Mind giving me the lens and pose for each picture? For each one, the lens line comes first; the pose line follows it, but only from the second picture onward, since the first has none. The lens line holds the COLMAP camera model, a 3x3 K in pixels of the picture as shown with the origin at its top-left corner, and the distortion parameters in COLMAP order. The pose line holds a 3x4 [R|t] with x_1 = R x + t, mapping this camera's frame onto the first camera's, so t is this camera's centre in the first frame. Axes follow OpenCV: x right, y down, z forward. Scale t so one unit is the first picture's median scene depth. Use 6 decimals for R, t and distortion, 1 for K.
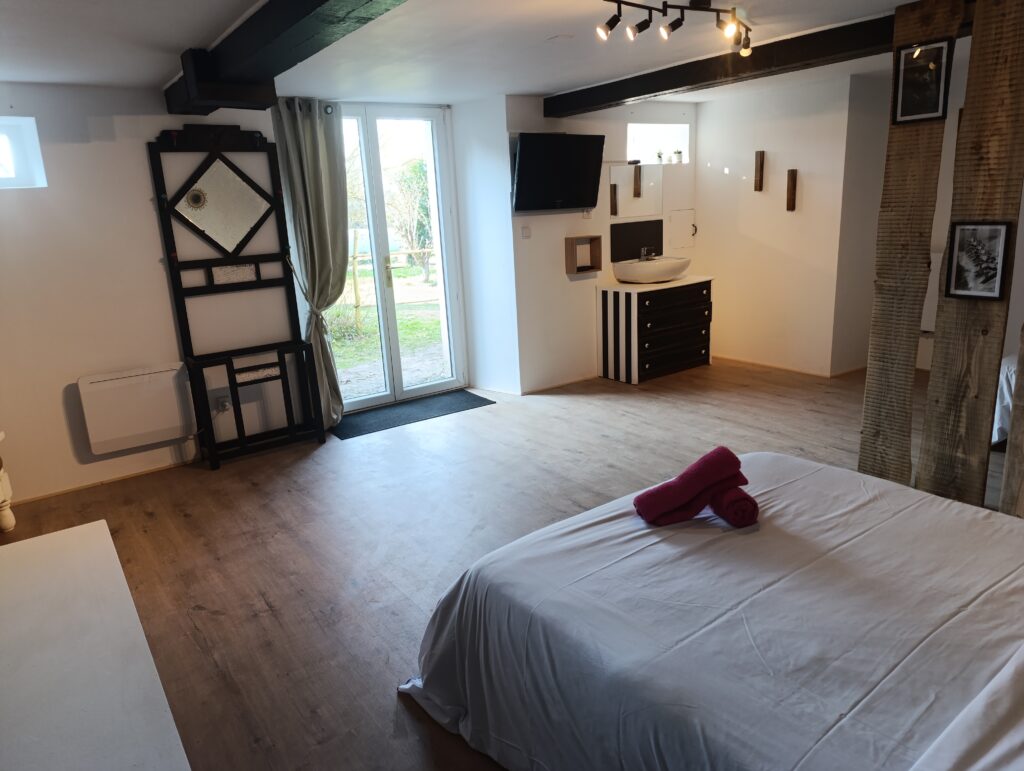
lens RADIAL K [[693.5, 0, 512.0], [0, 693.5, 385.5], [0, 0, 1]] dist [0.035368, -0.037698]
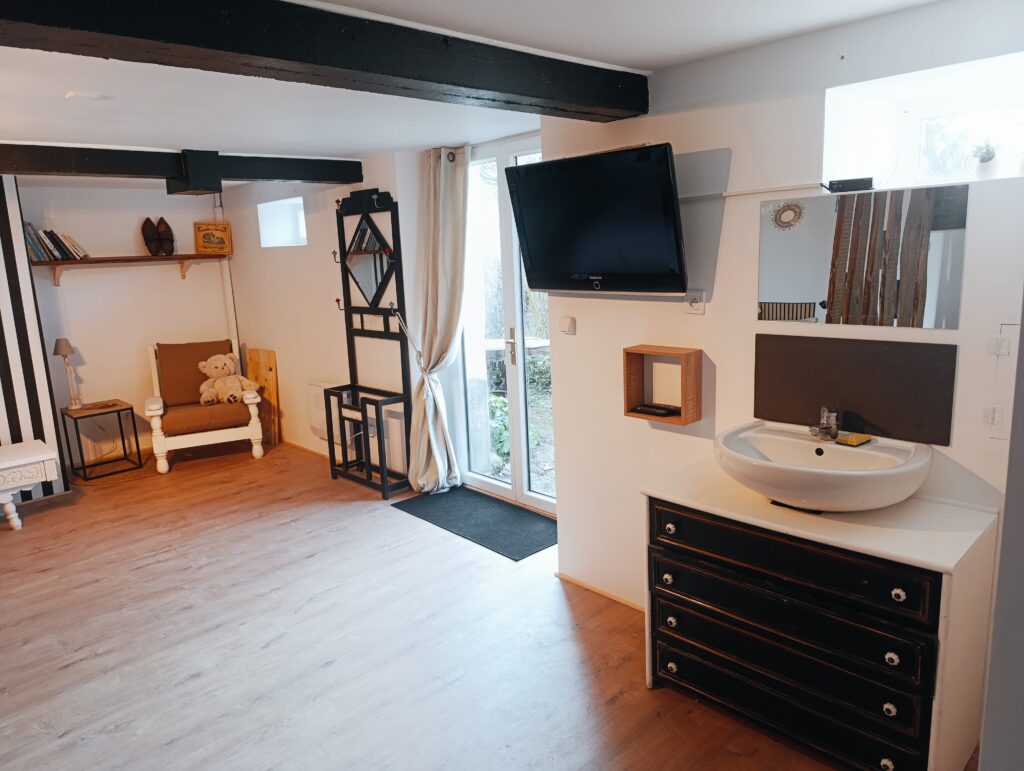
lens RADIAL K [[693.5, 0, 512.0], [0, 693.5, 385.5], [0, 0, 1]] dist [0.035368, -0.037698]
pose [[0.143421, 0.236767, -0.960922, 0.728357], [-0.218420, 0.954591, 0.202607, -0.341411], [0.965258, 0.180826, 0.188623, 1.037761]]
